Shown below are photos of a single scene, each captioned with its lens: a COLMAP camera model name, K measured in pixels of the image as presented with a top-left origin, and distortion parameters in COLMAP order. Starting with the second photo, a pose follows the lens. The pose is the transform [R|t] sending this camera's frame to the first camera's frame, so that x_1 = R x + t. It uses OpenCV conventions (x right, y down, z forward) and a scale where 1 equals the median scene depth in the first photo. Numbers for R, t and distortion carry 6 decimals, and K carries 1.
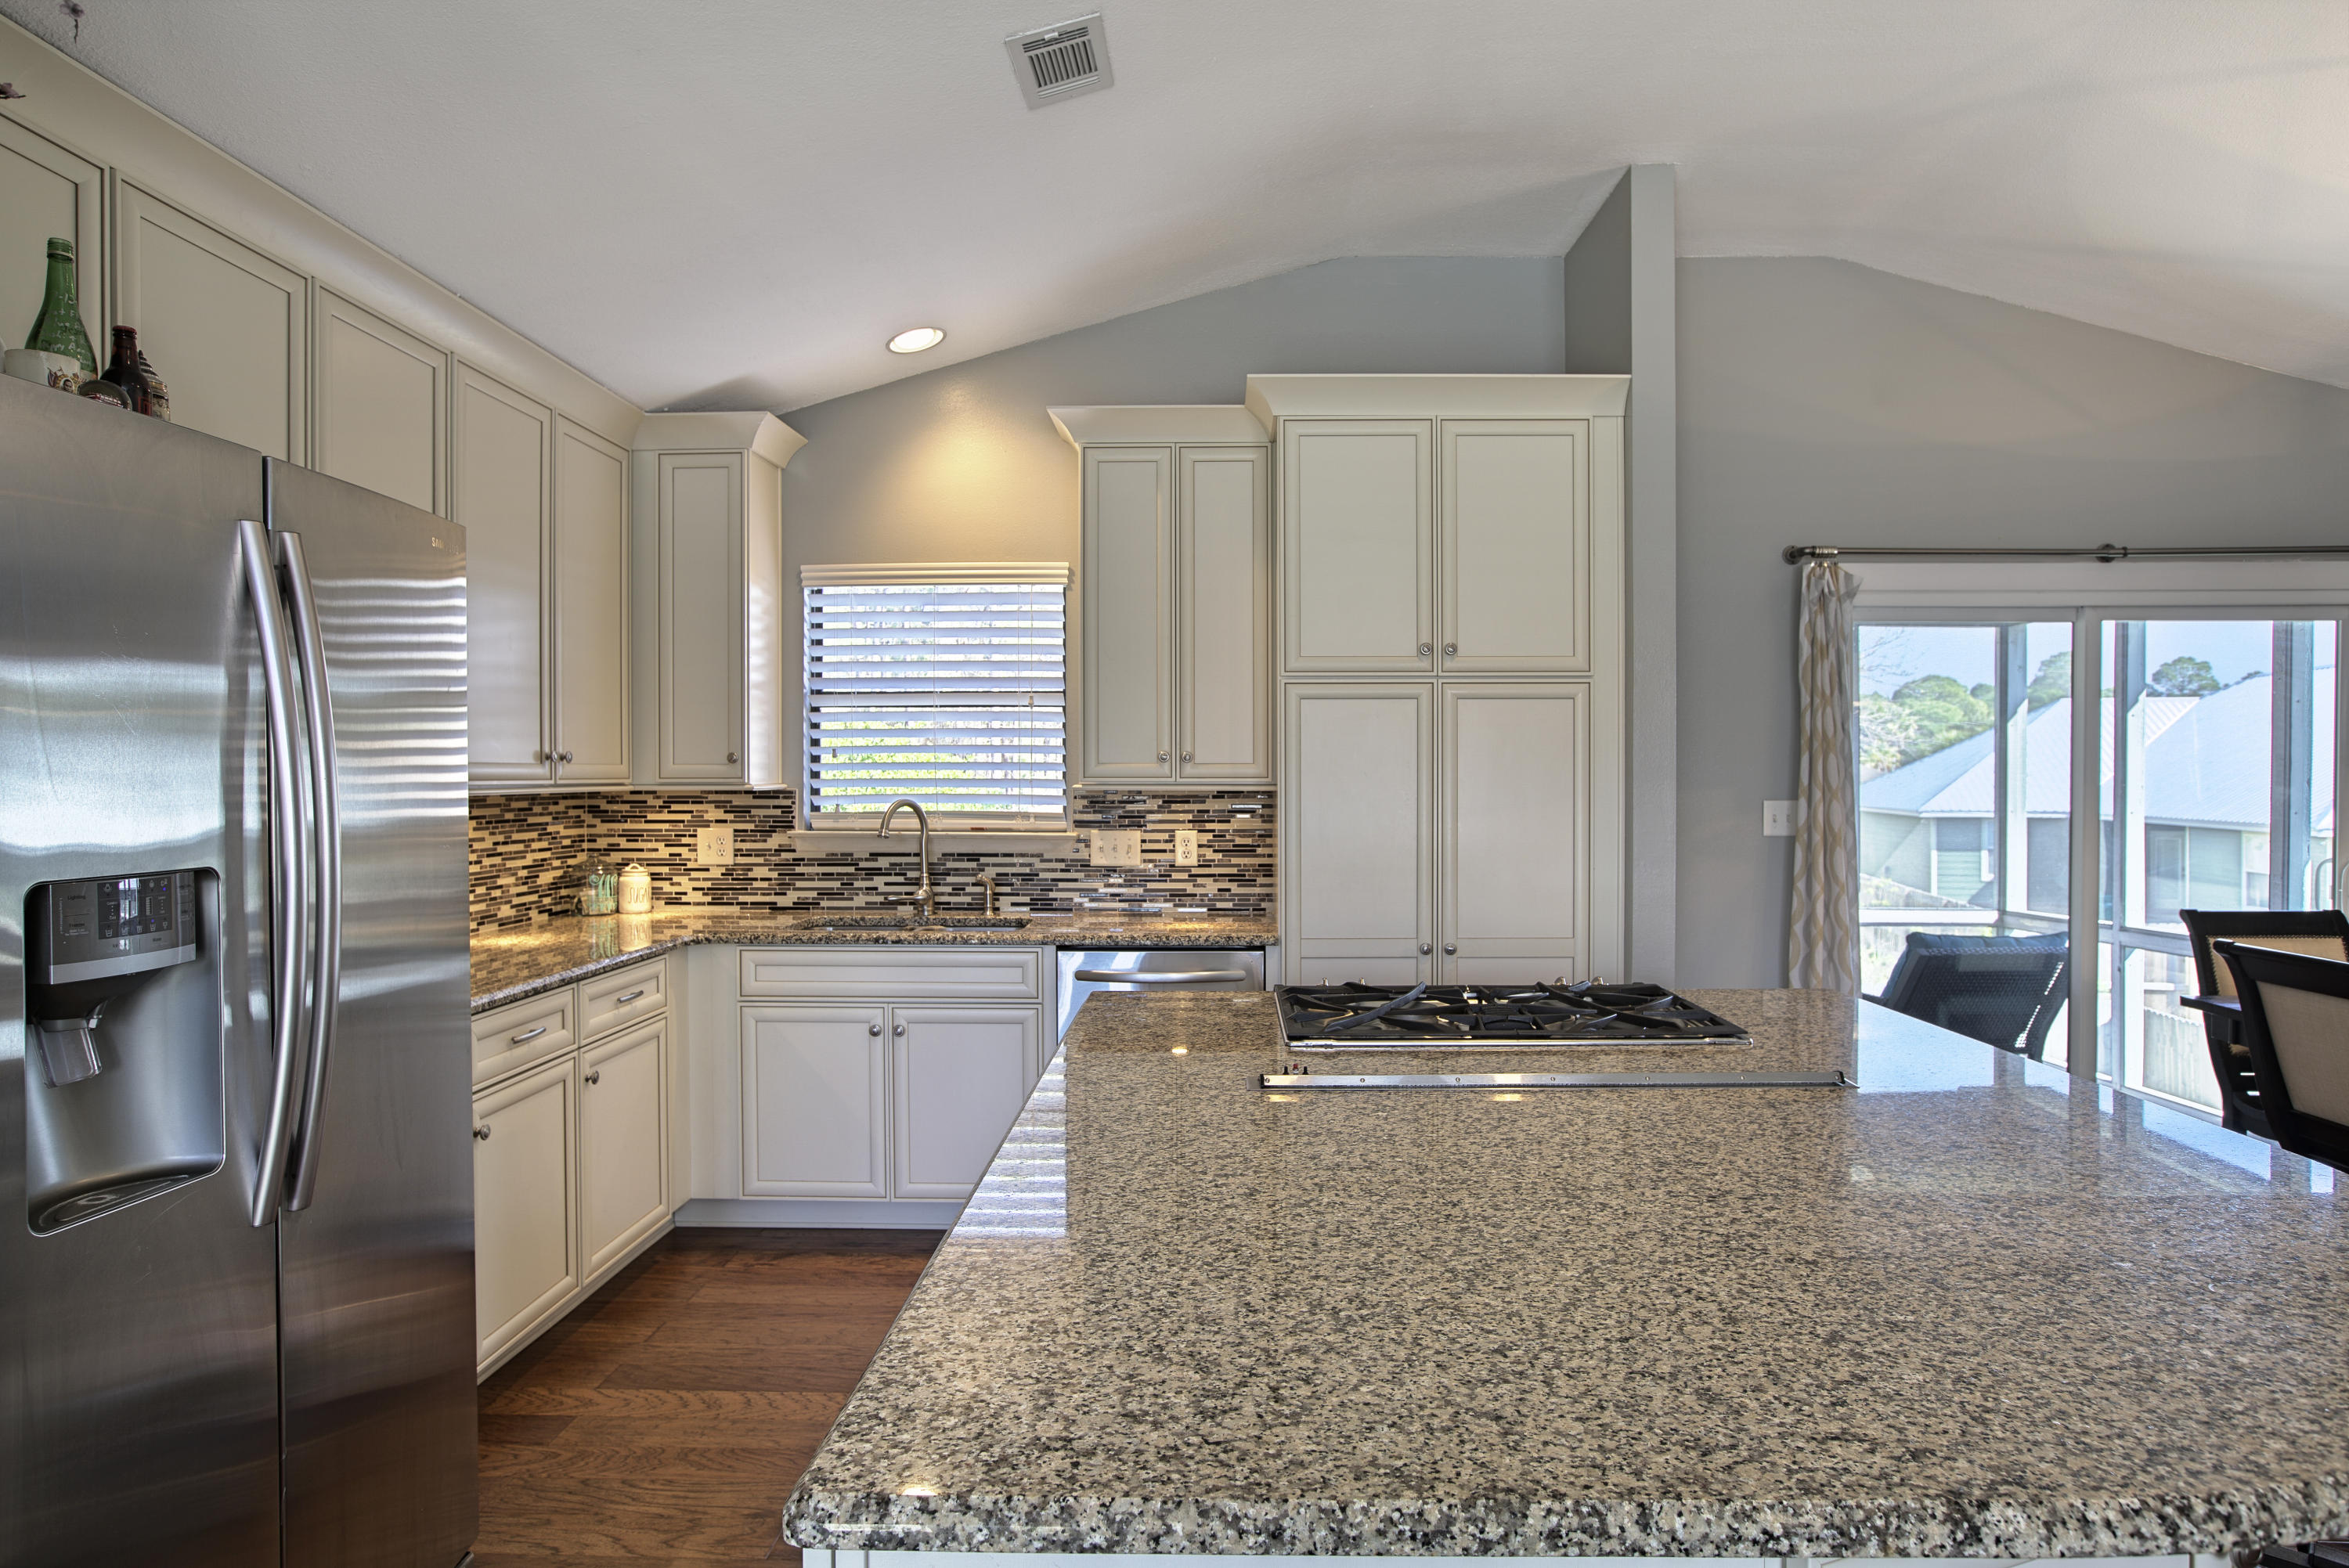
lens RADIAL K [[1361.7, 0, 1174.5], [0, 1361.7, 784.0], [0, 0, 1]] dist [-0.057684, 0.042579]
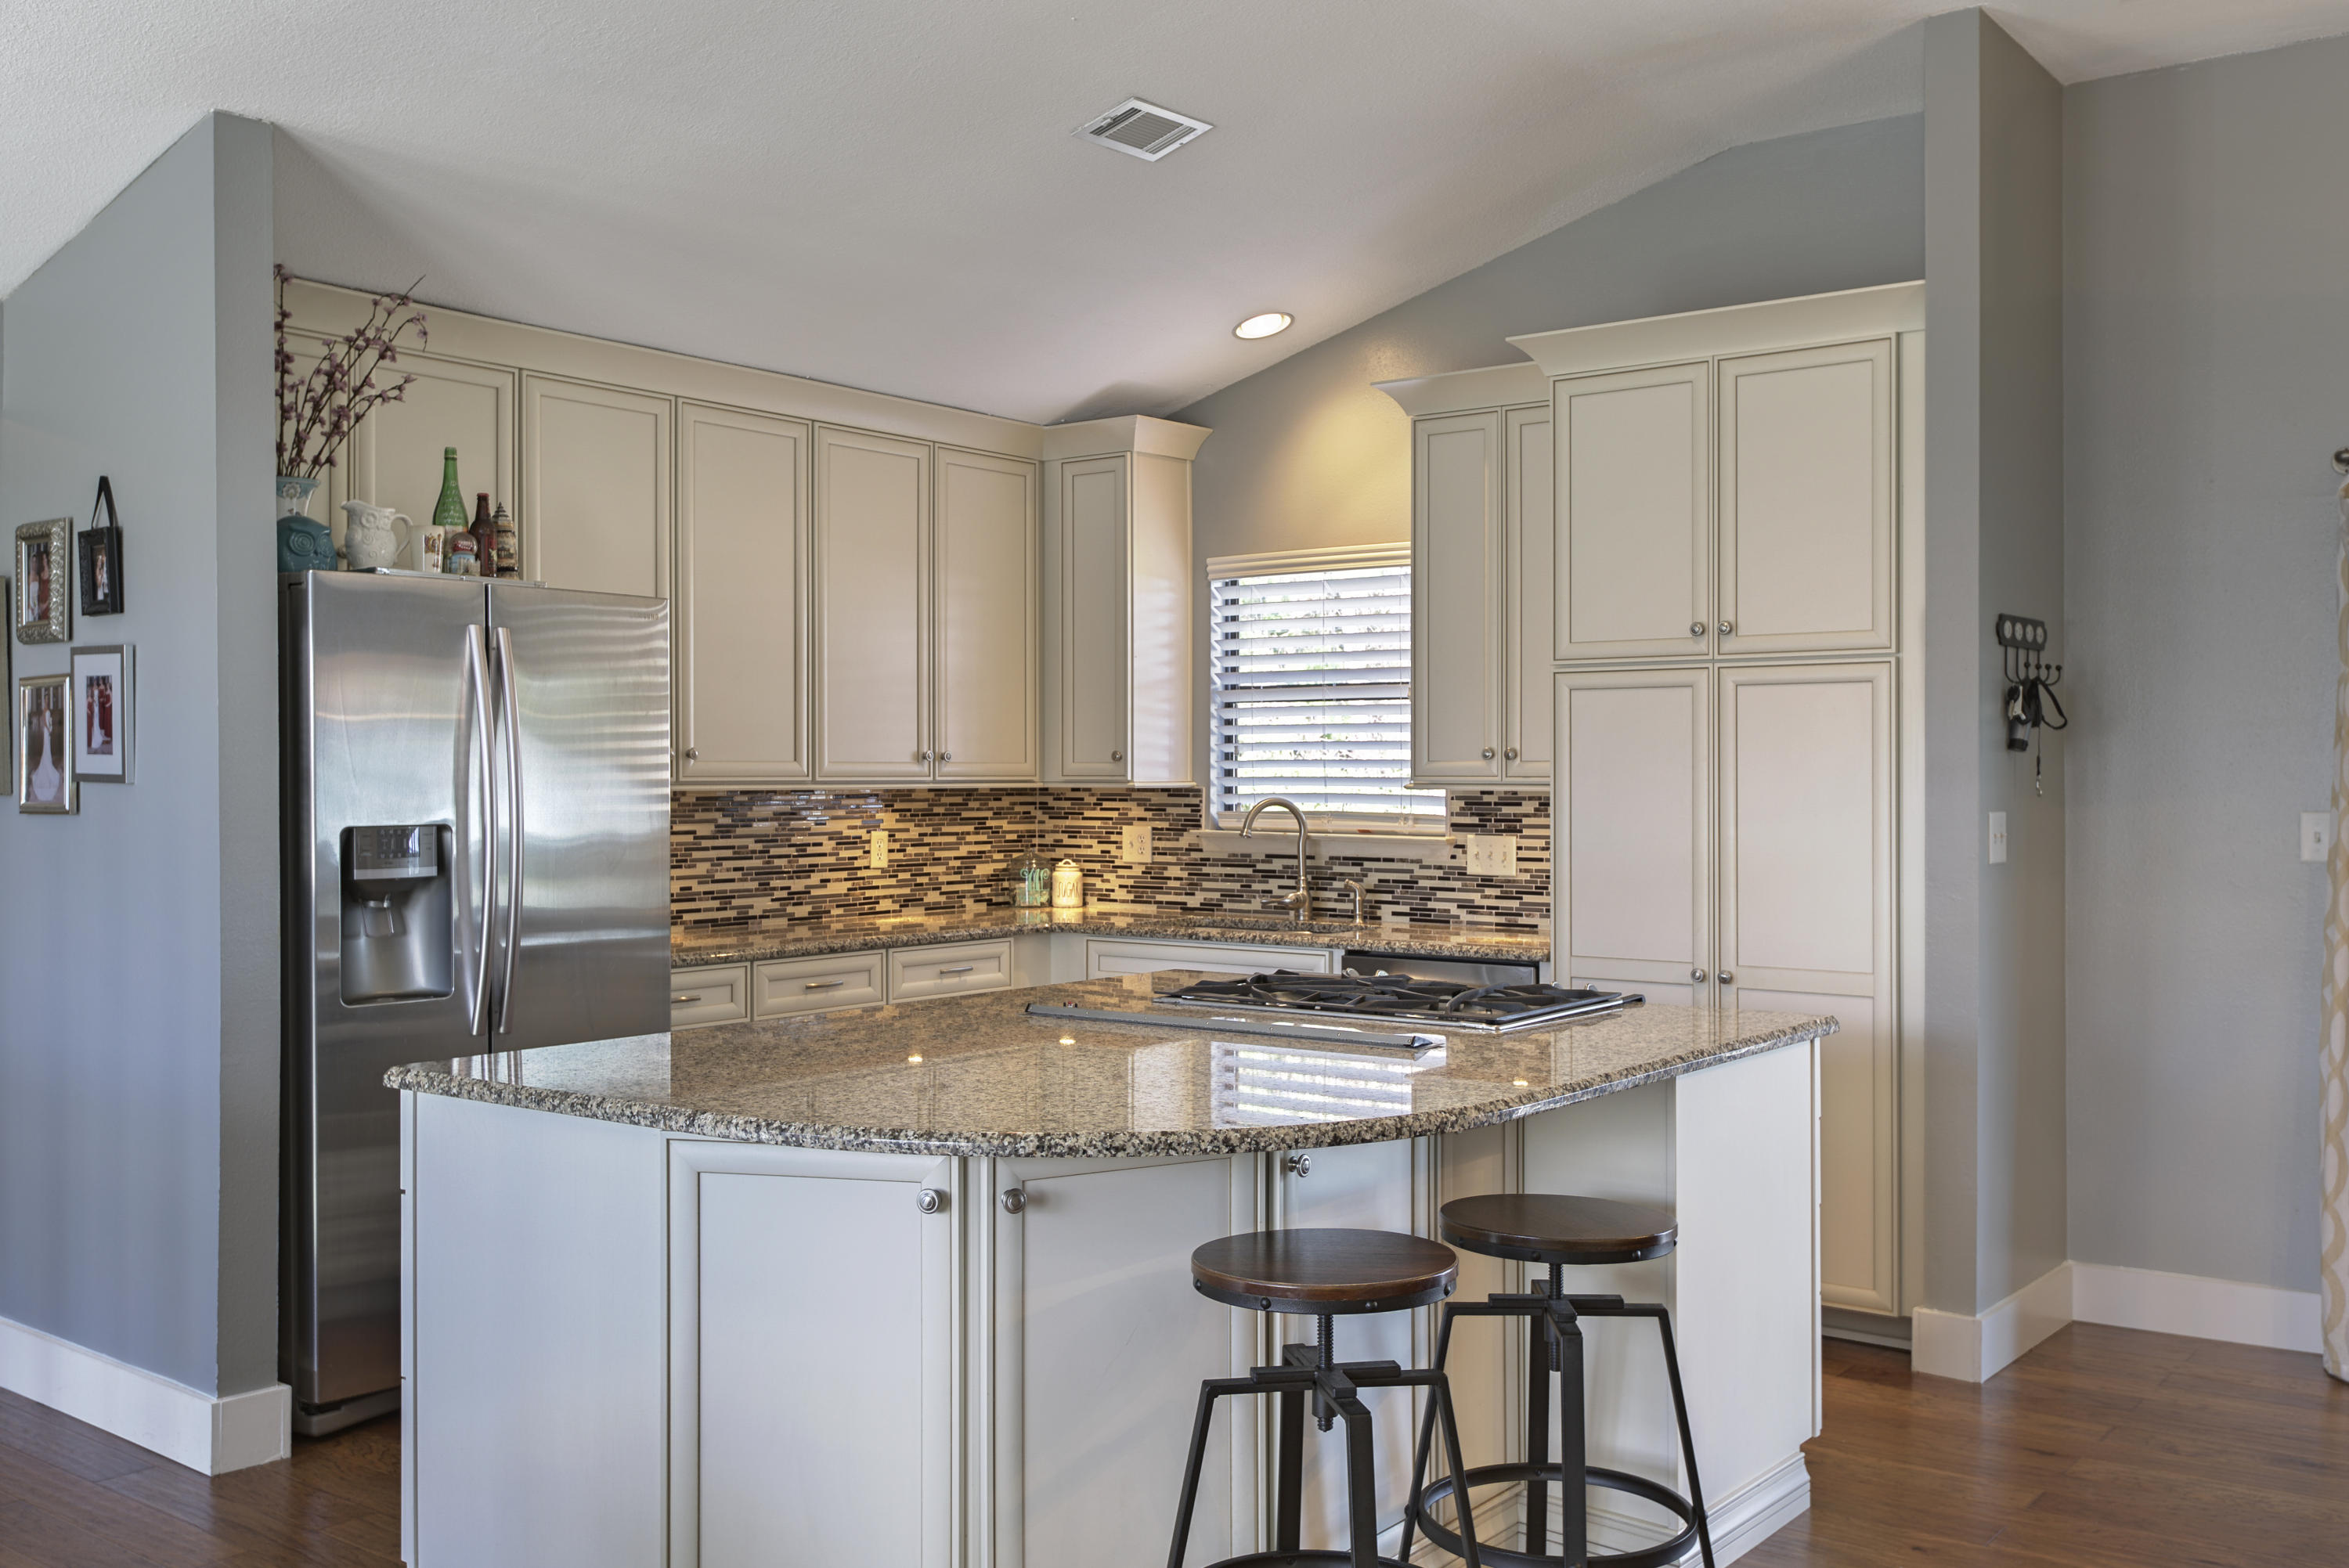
lens RADIAL K [[2118.7, 0, 1174.5], [0, 2118.7, 784.0], [0, 0, 1]] dist [0.007804, 0.002565]
pose [[0.806005, 0.004764, -0.591890, 0.613558], [-0.005642, 0.999984, 0.000365, 0.000854], [0.591882, 0.003045, 0.806019, -0.247112]]
